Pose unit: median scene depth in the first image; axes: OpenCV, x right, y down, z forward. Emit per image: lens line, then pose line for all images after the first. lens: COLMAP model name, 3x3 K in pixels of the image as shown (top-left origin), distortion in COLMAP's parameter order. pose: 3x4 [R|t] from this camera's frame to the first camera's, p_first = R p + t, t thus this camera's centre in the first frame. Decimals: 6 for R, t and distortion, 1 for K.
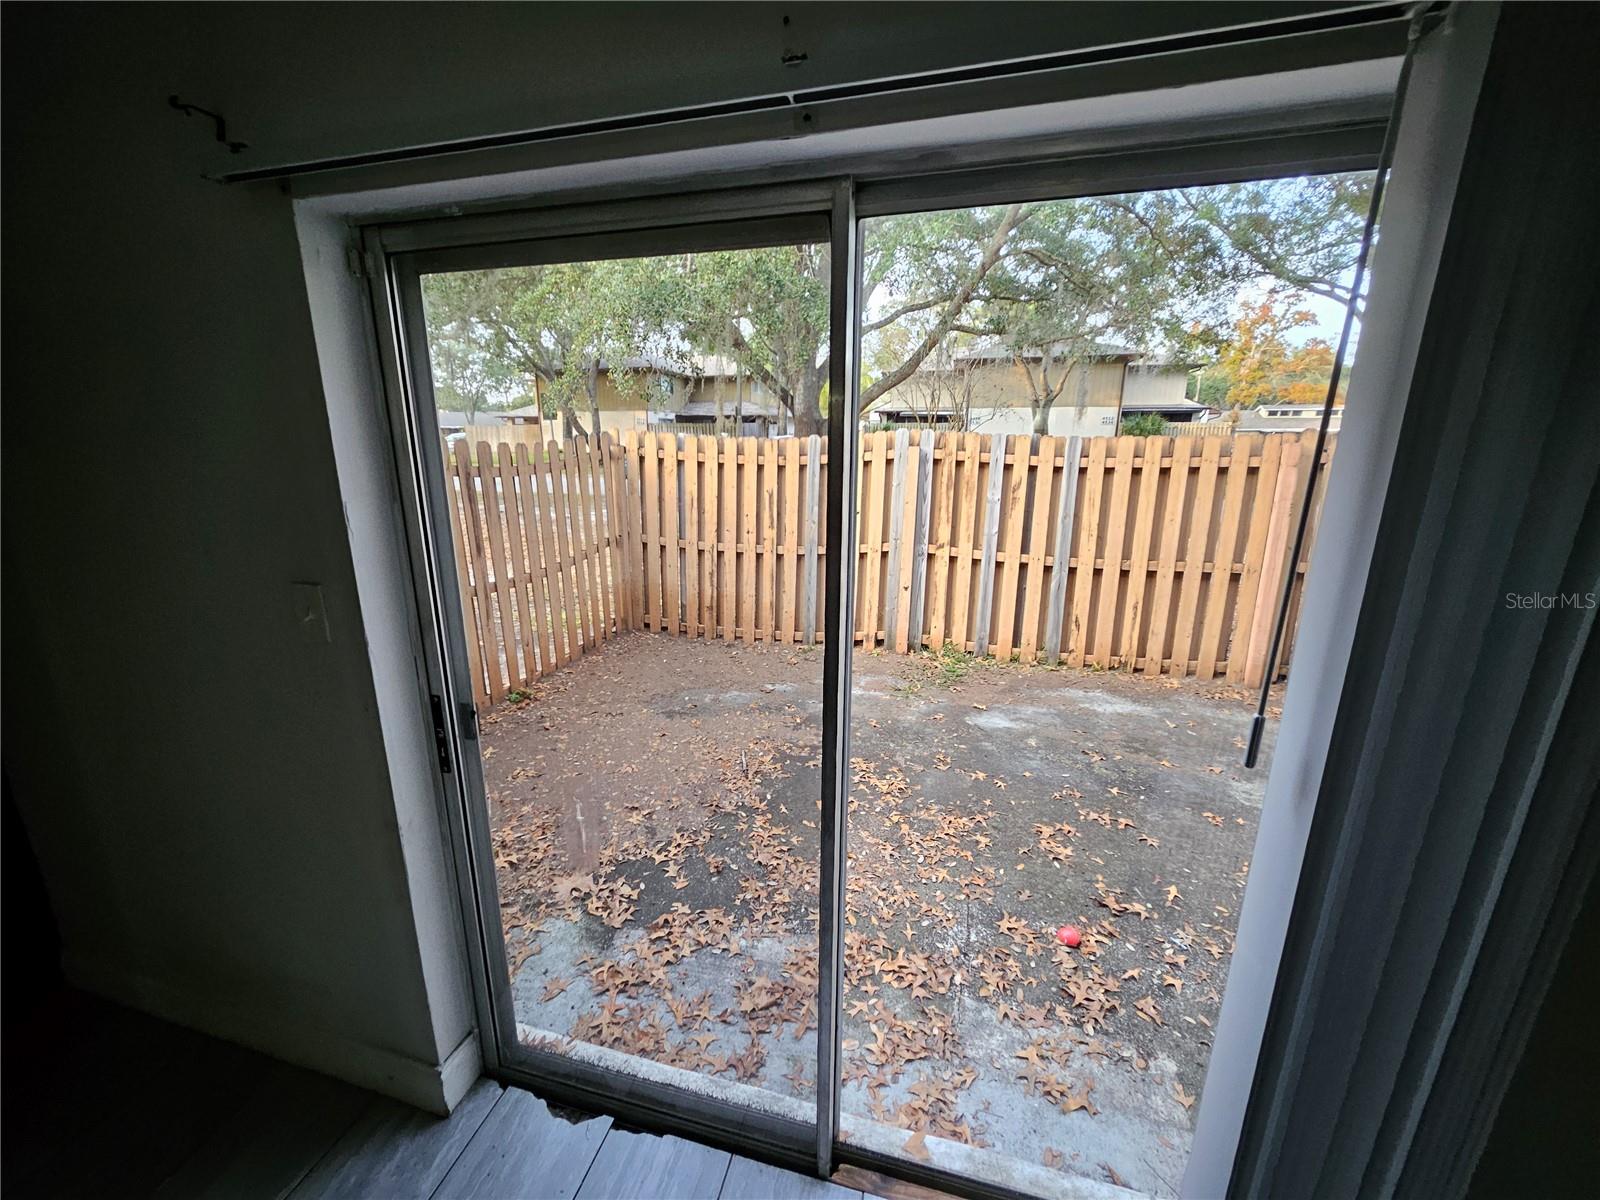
lens RADIAL K [[627.7, 0, 785.9], [0, 627.7, 595.9], [0, 0, 1]] dist [0.000911, 0.000009]
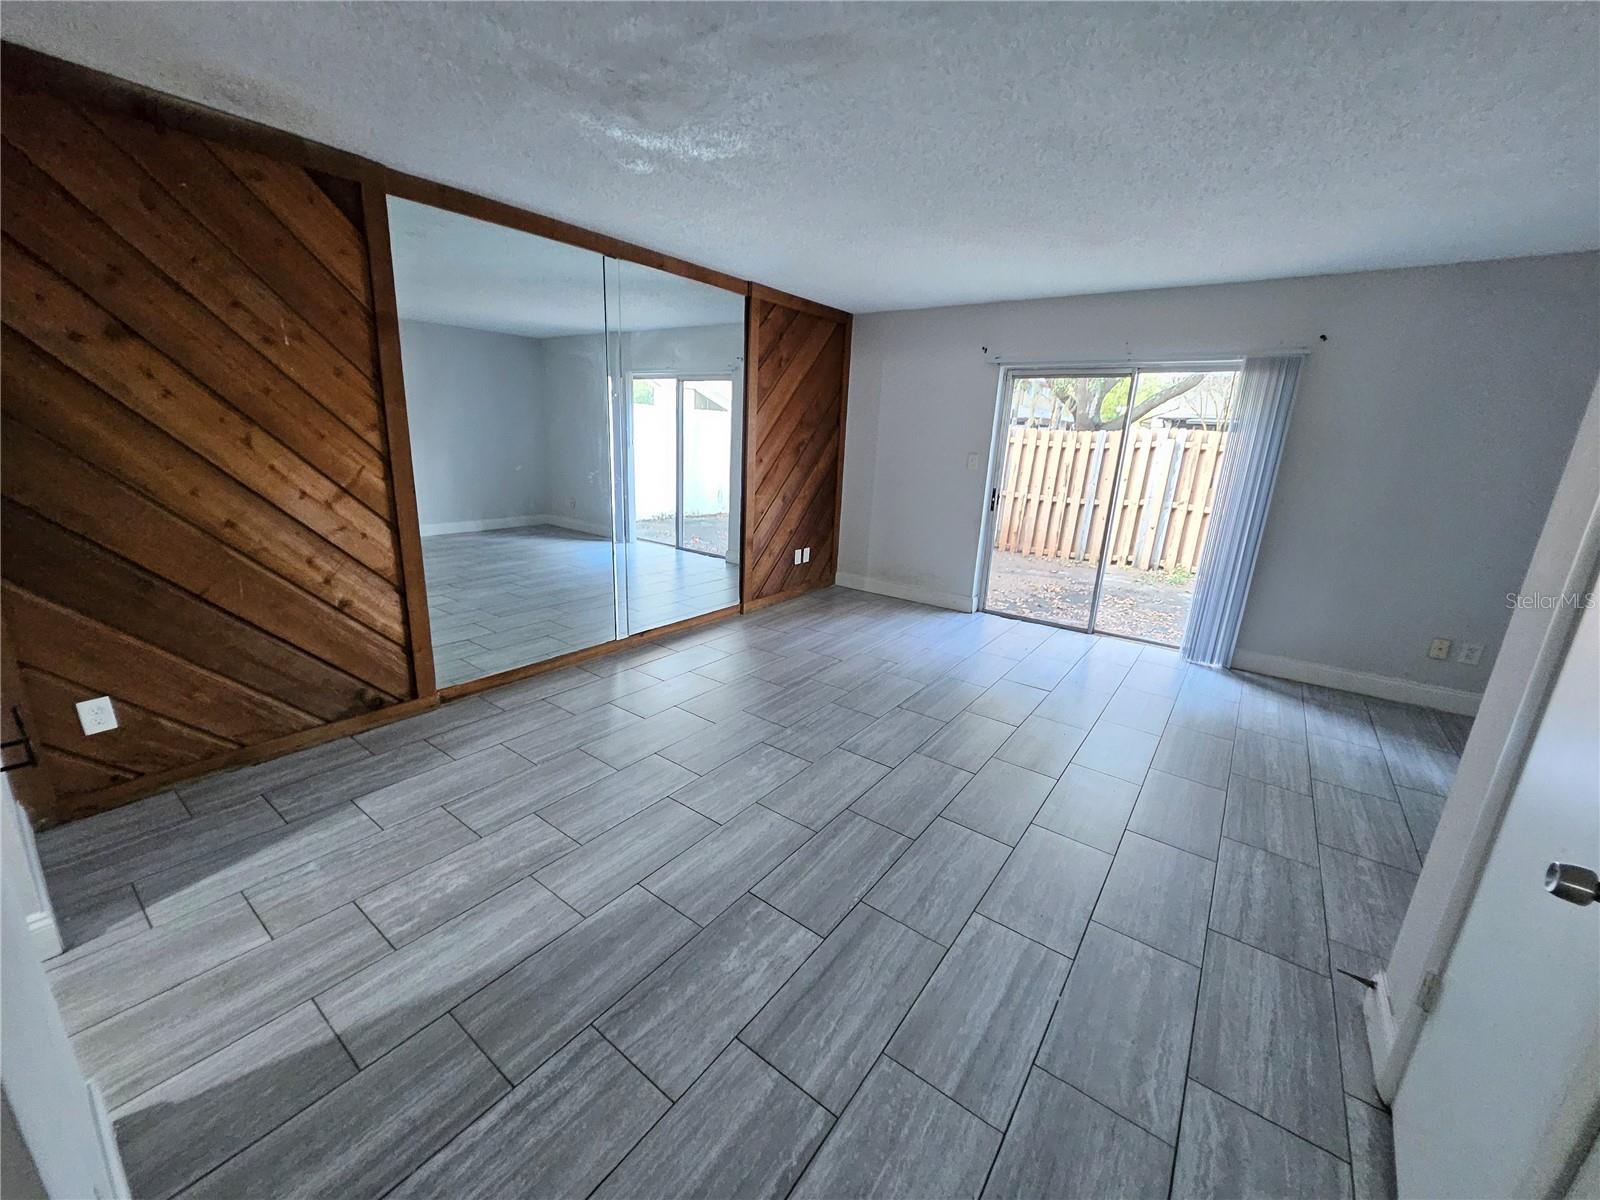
lens RADIAL K [[624.7, 0, 783.7], [0, 624.7, 595.9], [0, 0, 1]] dist [-0.000707, 0.000070]
pose [[0.924558, 0.133315, -0.356958, -0.089410], [-0.132928, 0.990791, 0.025740, 0.252258], [0.357103, 0.023652, 0.933766, -0.847269]]
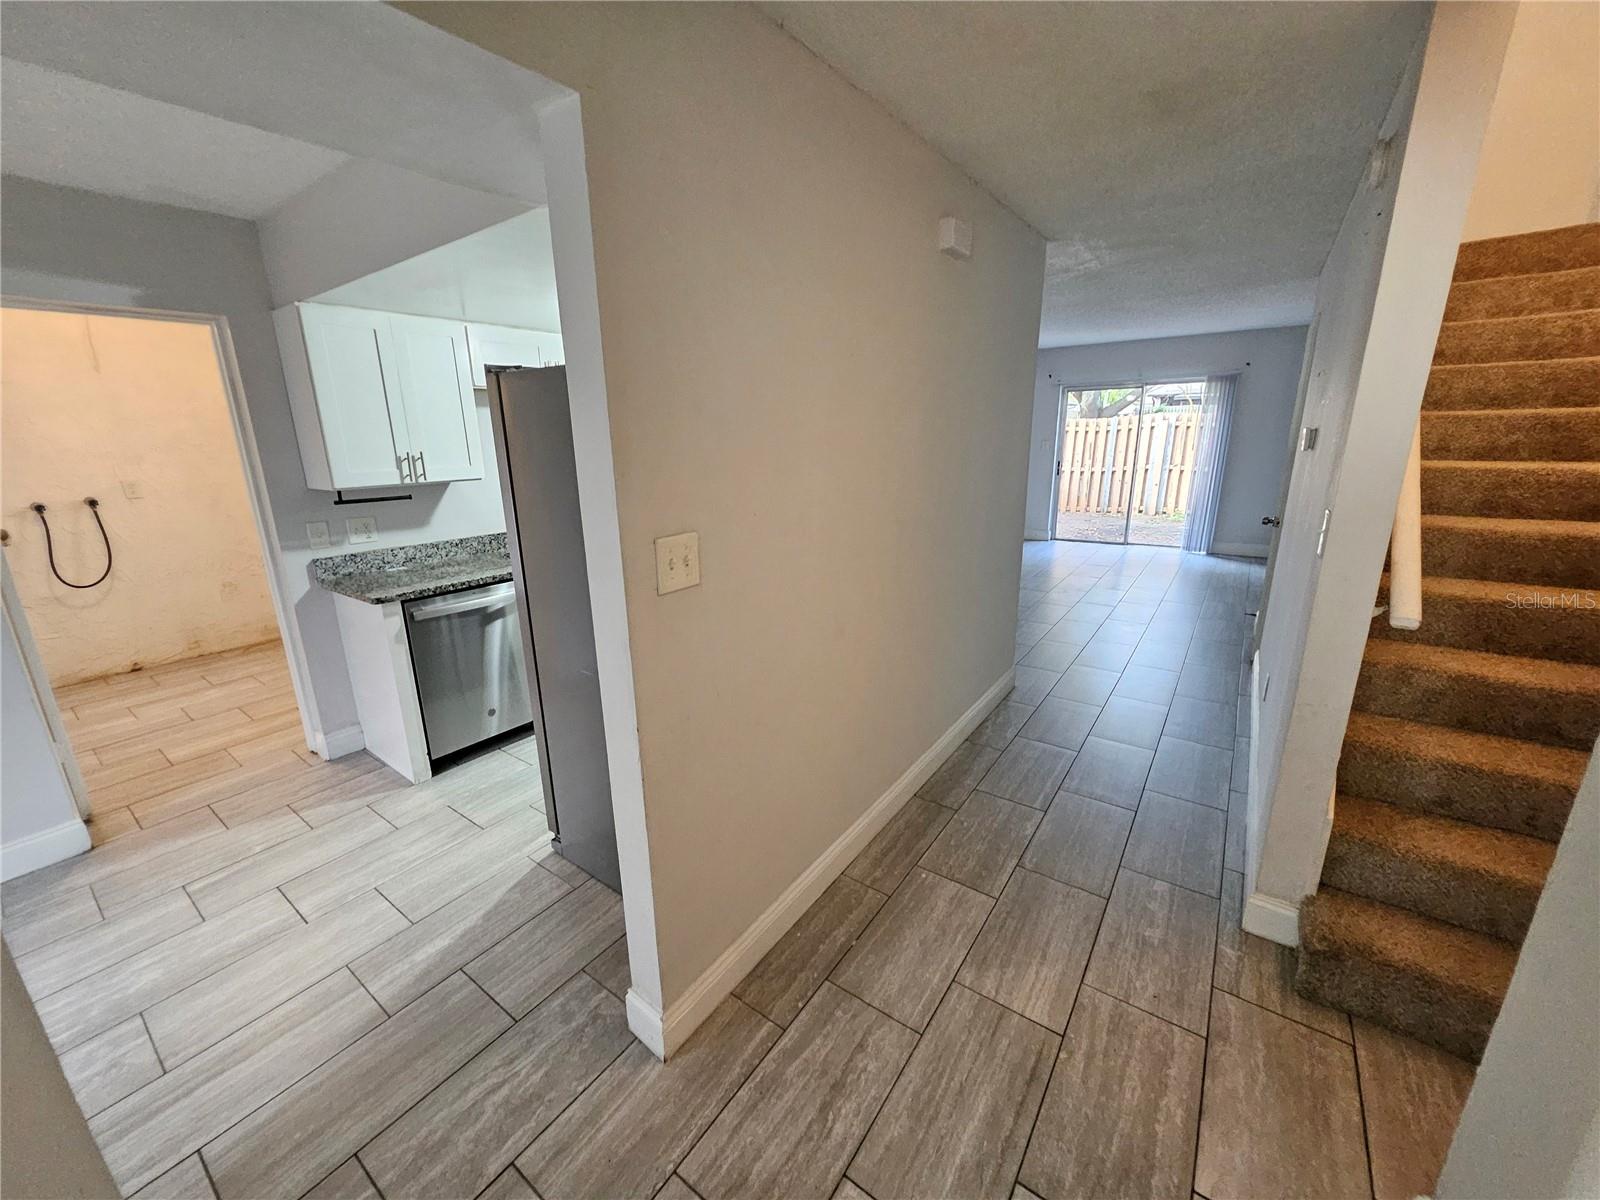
lens RADIAL K [[624.7, 0, 783.7], [0, 624.7, 595.9], [0, 0, 1]] dist [-0.000707, 0.000070]
pose [[0.931253, 0.072892, -0.357009, -0.227688], [-0.067265, 0.997337, 0.028172, 0.423107], [0.358112, -0.002221, 0.933676, -1.598780]]
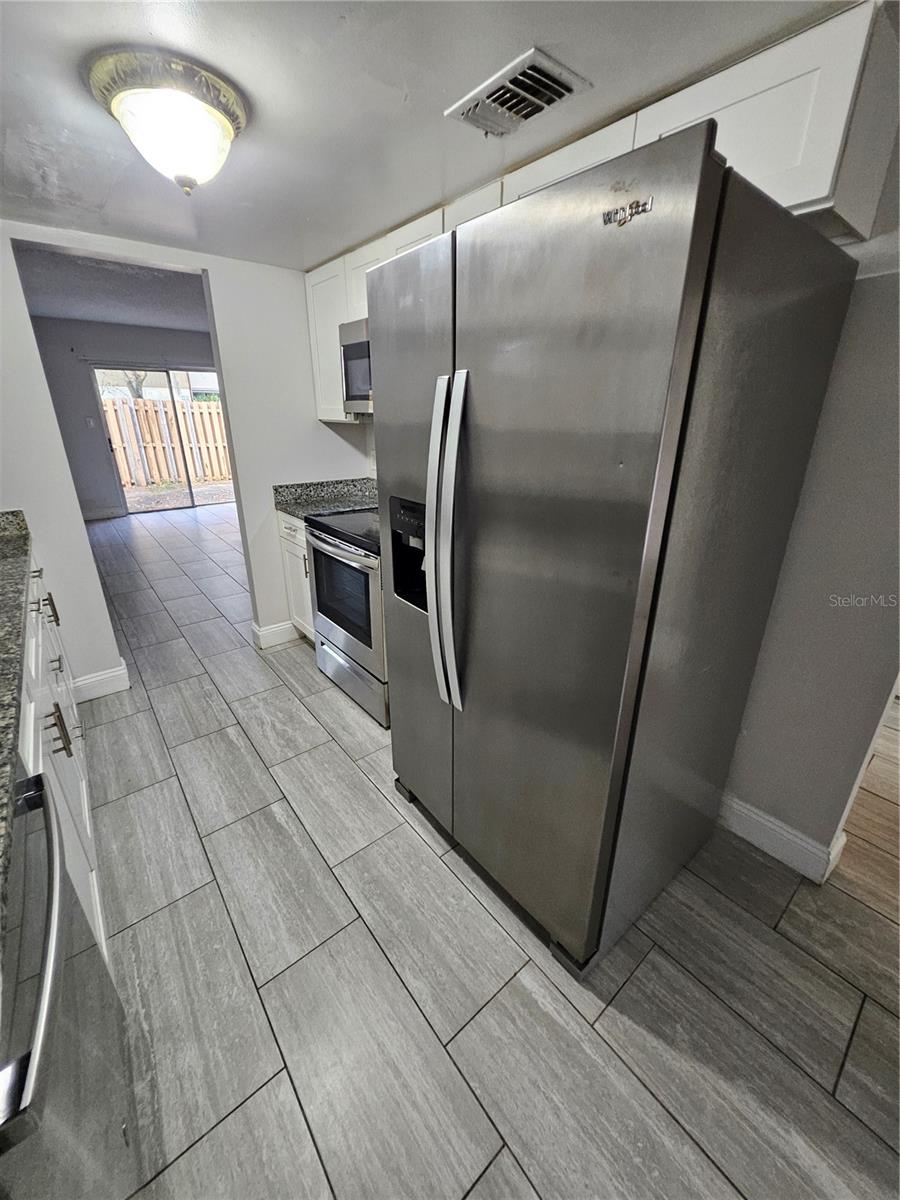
lens RADIAL K [[471.0, 0, 452.1], [0, 471.0, 591.6], [0, 0, 1]] dist [0.000418, 0.000517]
pose [[0.583299, -0.287069, 0.759838, -0.741447], [0.197717, 0.957508, 0.209968, 0.379440], [-0.787826, 0.027759, 0.615271, -1.307317]]
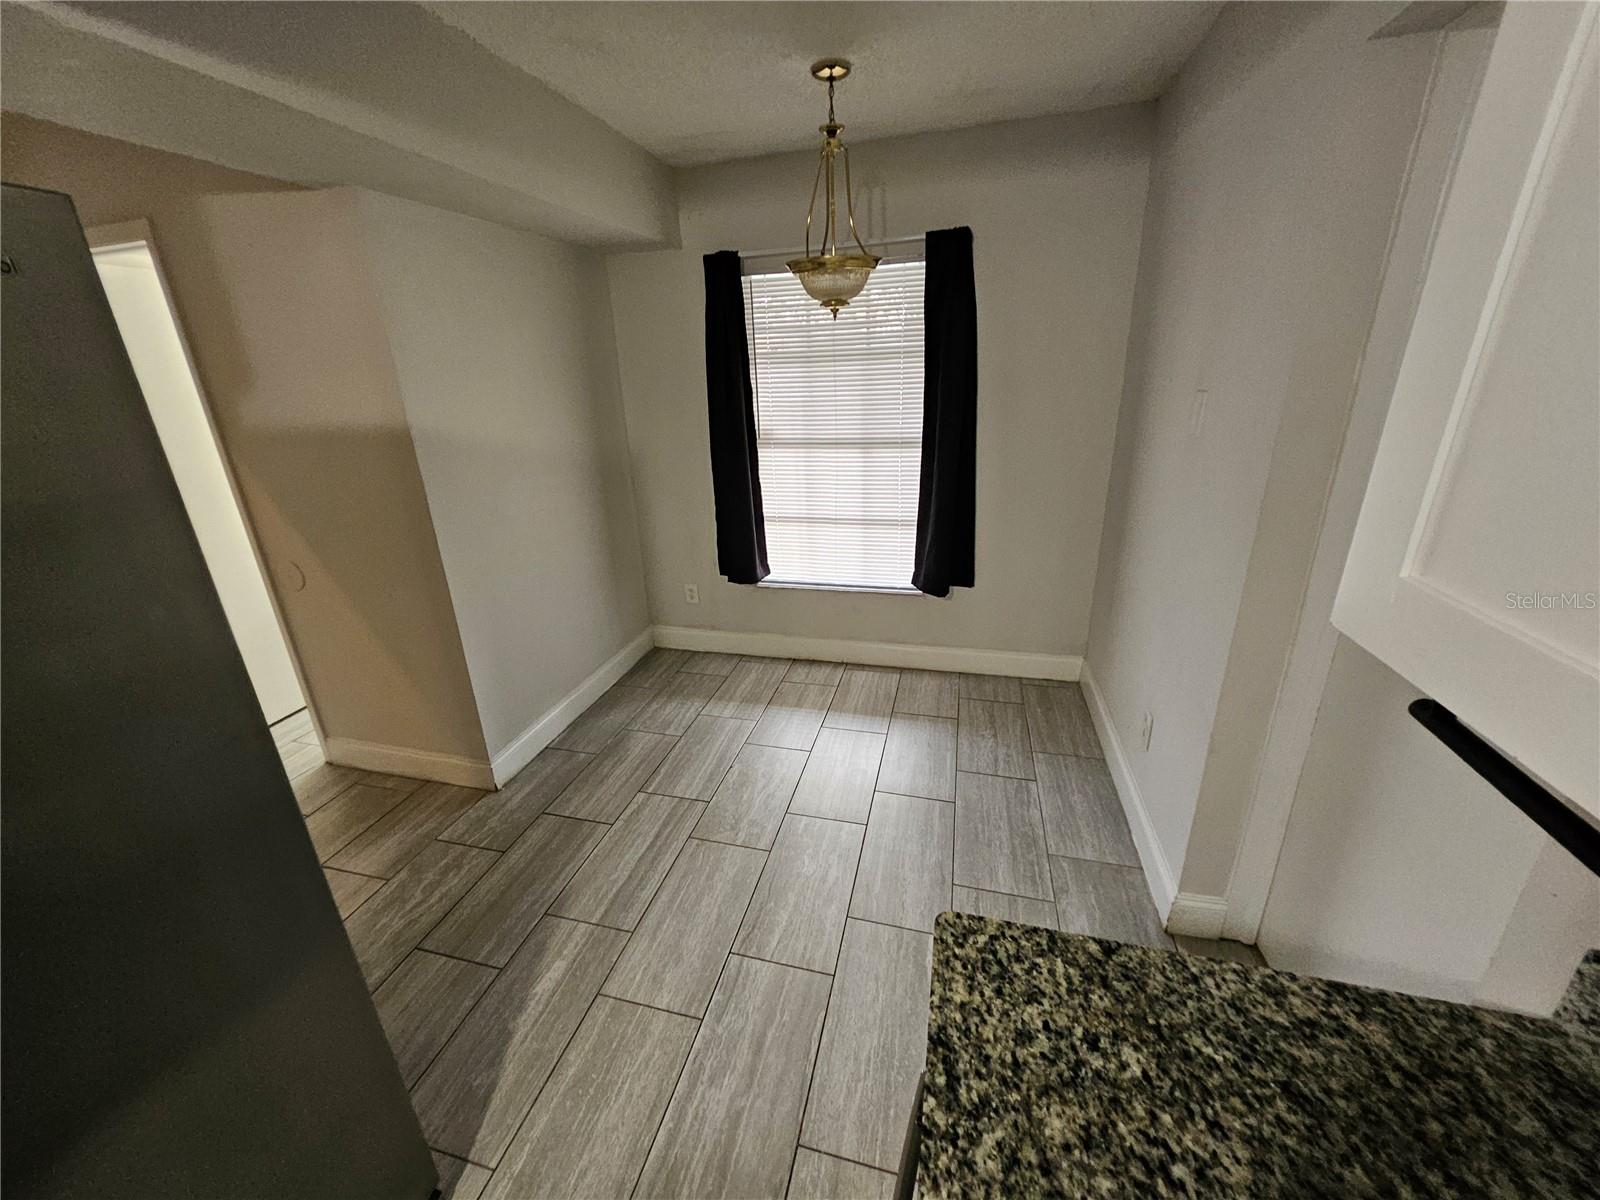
lens RADIAL K [[627.7, 0, 785.9], [0, 627.7, 595.9], [0, 0, 1]] dist [0.000911, 0.000009]
pose [[-0.999028, 0.038944, 0.020653, -0.724063], [0.043759, 0.819559, 0.571321, 0.297167], [0.005323, 0.571669, -0.820467, -1.125940]]
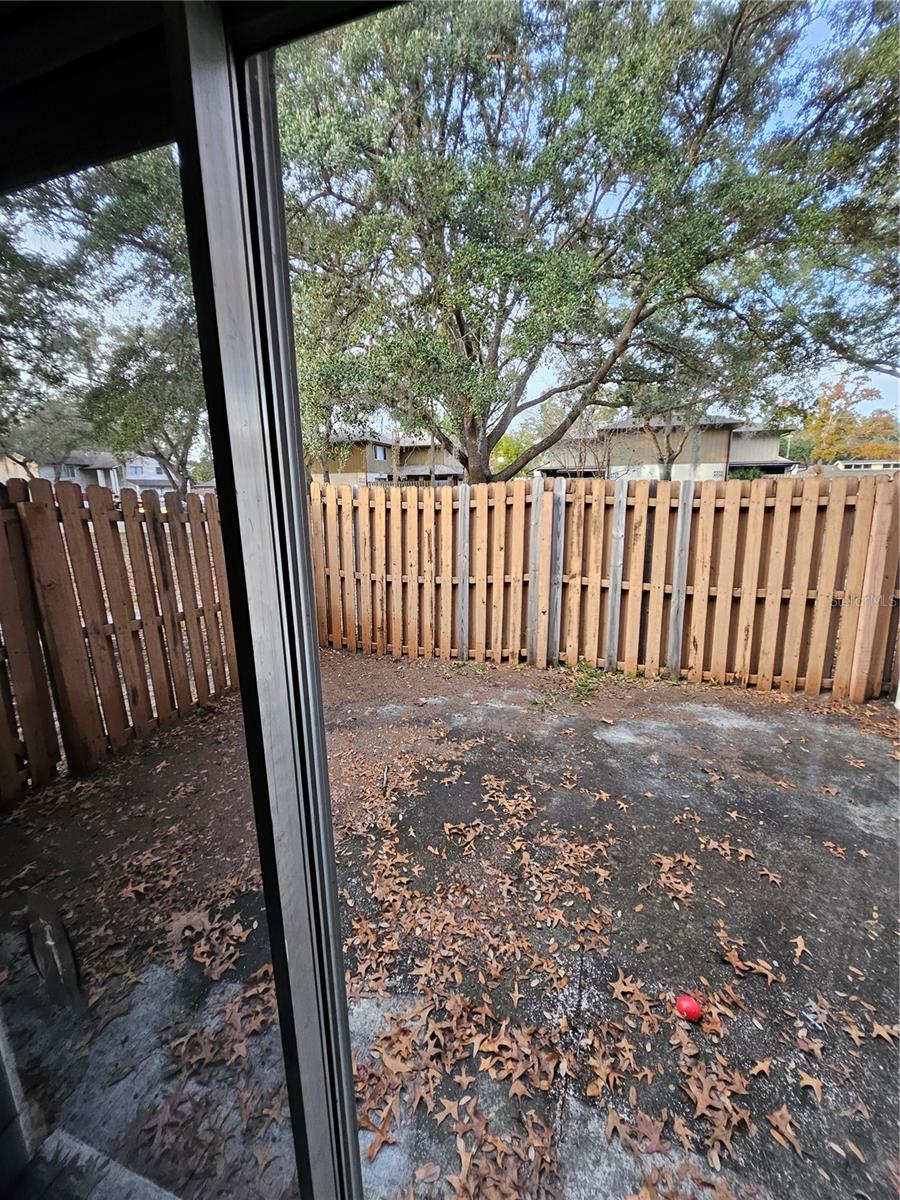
lens RADIAL K [[471.7, 0, 455.3], [0, 471.7, 586.2], [0, 0, 1]] dist [-0.000242, 0.000967]
pose [[0.999134, -0.007092, -0.040995, 0.066085], [0.005120, 0.998834, -0.048007, -0.021198], [0.041288, 0.047755, 0.998005, 0.124322]]
